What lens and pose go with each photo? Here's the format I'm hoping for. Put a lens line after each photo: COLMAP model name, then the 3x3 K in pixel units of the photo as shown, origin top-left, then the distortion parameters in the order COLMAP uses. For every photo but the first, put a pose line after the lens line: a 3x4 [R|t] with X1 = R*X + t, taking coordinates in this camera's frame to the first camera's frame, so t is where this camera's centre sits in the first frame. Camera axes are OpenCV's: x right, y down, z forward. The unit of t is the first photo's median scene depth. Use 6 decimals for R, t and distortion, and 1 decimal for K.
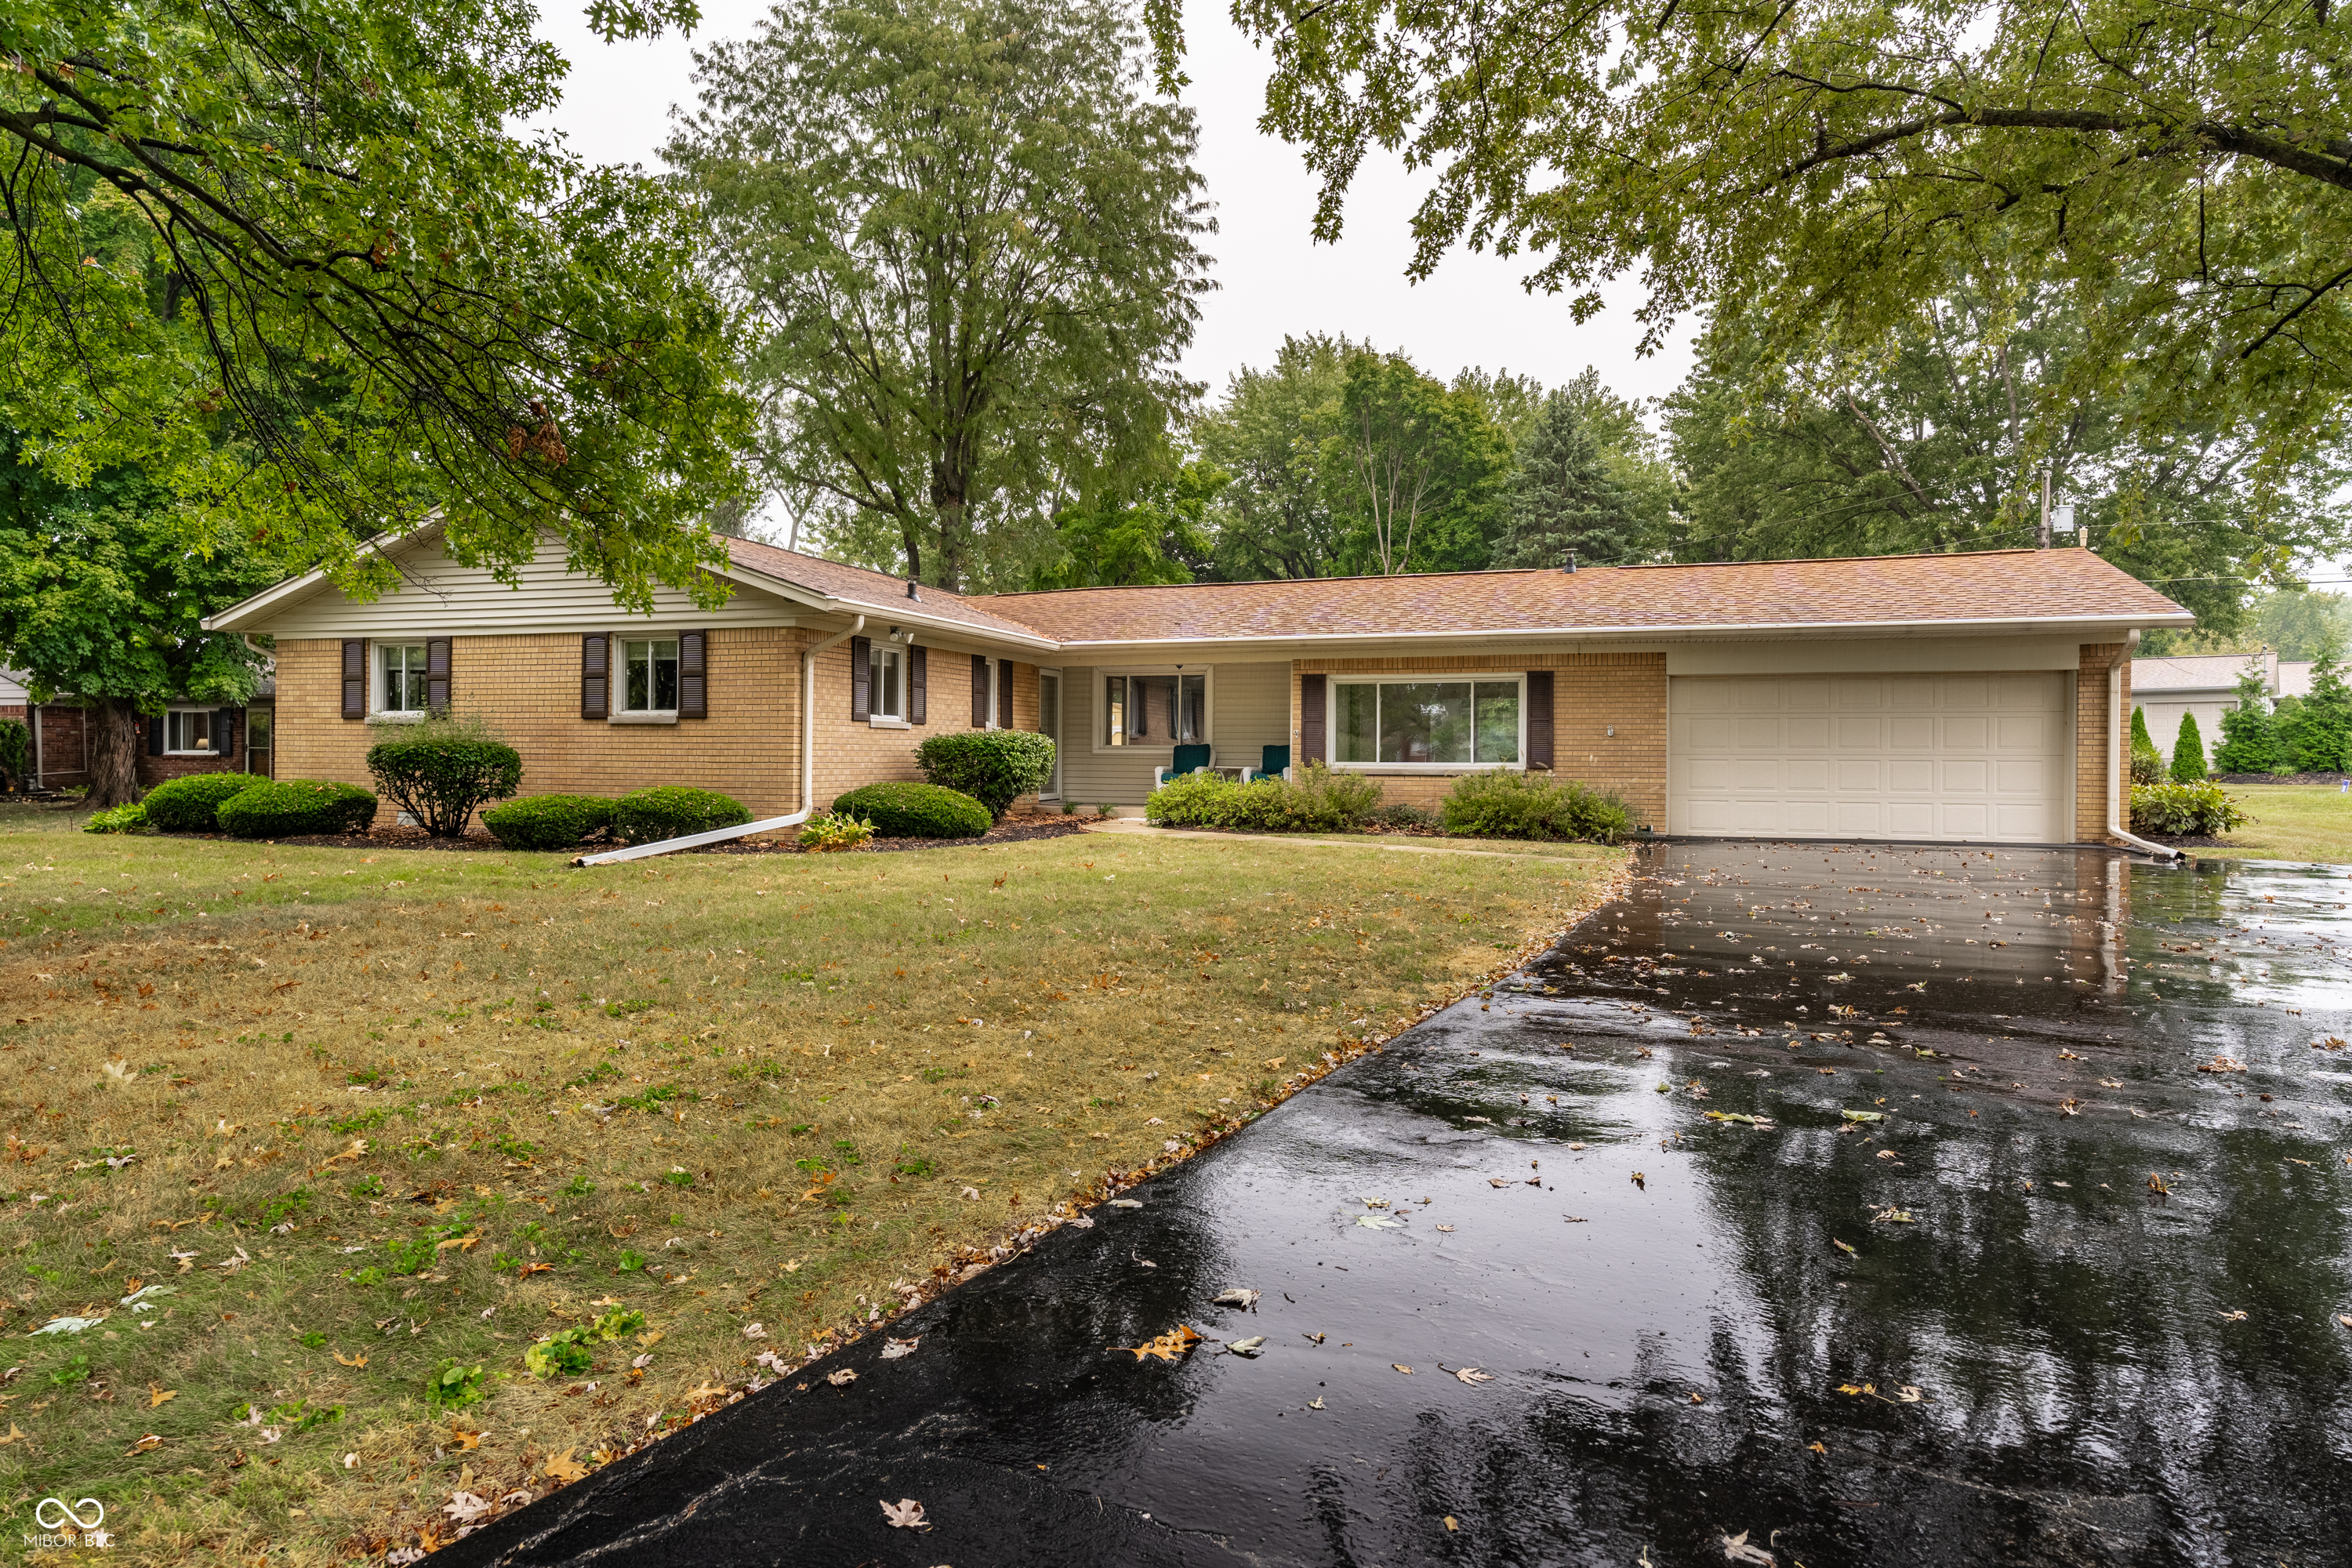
lens RADIAL K [[1361.1, 0, 1176.0], [0, 1361.1, 784.0], [0, 0, 1]] dist [0.000077, -0.000012]
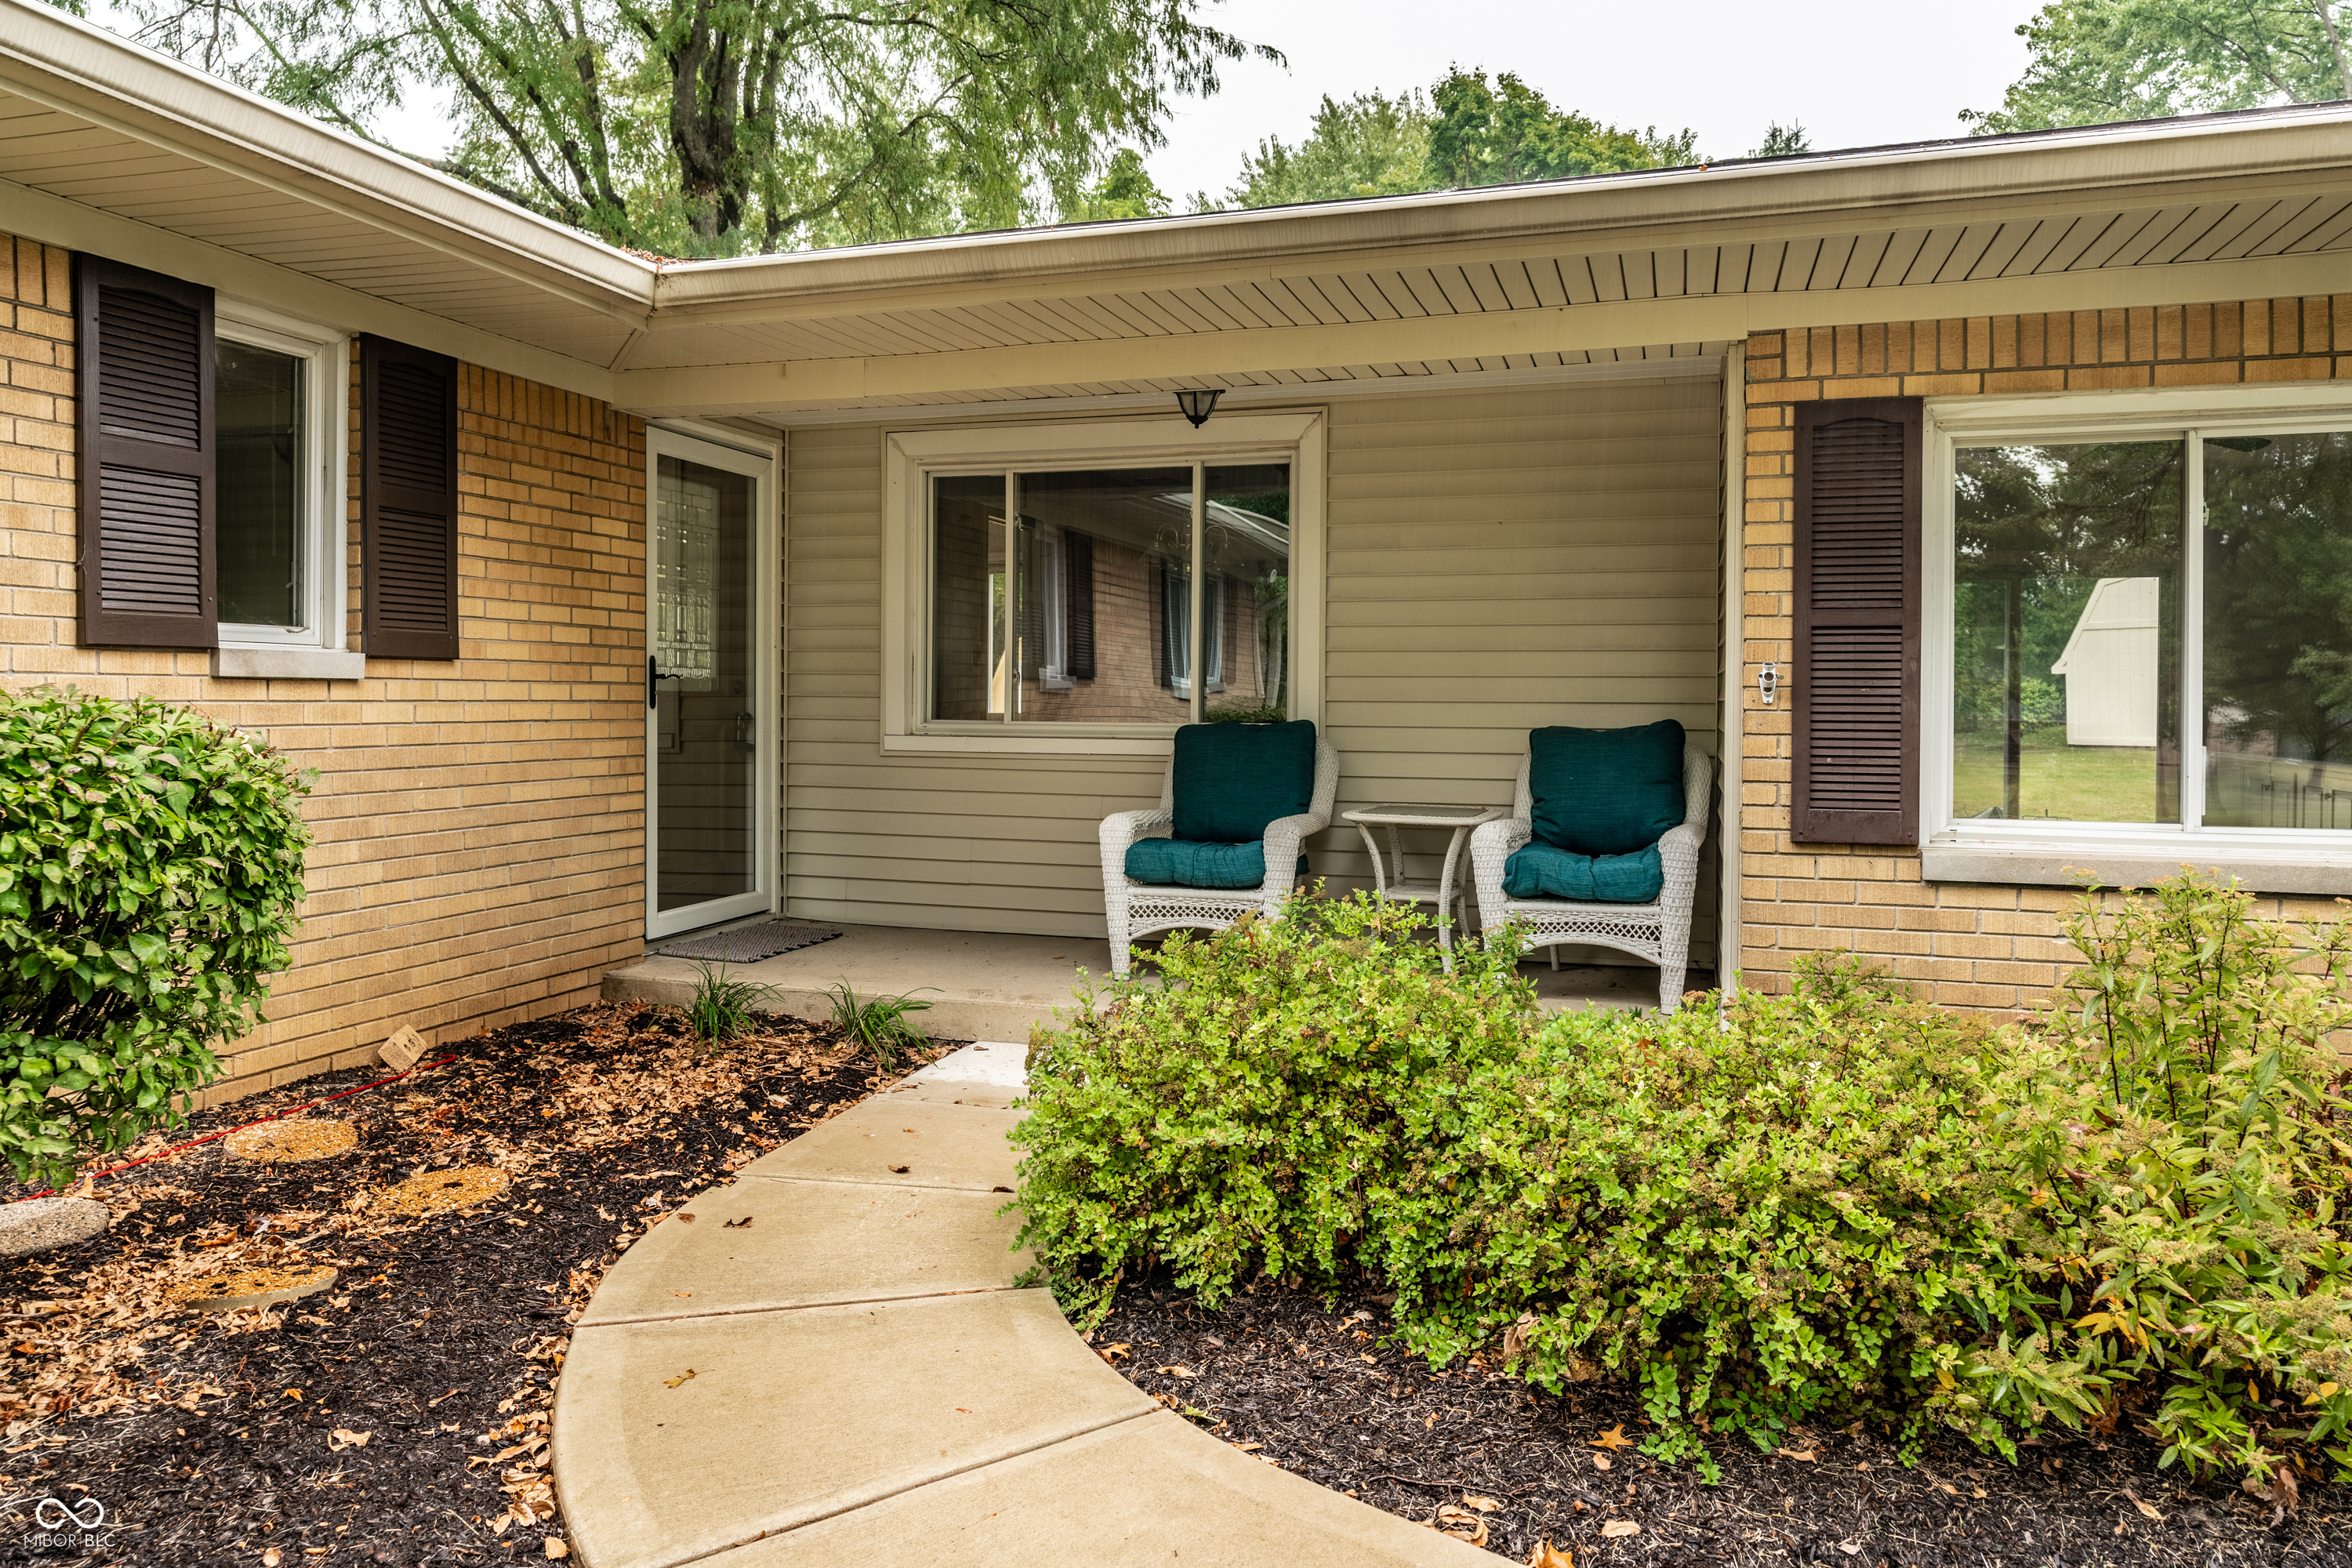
lens RADIAL K [[1525.4, 0, 1176.0], [0, 1525.4, 784.0], [0, 0, 1]] dist [-0.125042, 0.000016]
pose [[0.999978, -0.002217, 0.006191, -0.003017], [0.001965, 0.999180, 0.040435, -0.025608], [-0.006275, -0.040422, 0.999163, 0.627383]]
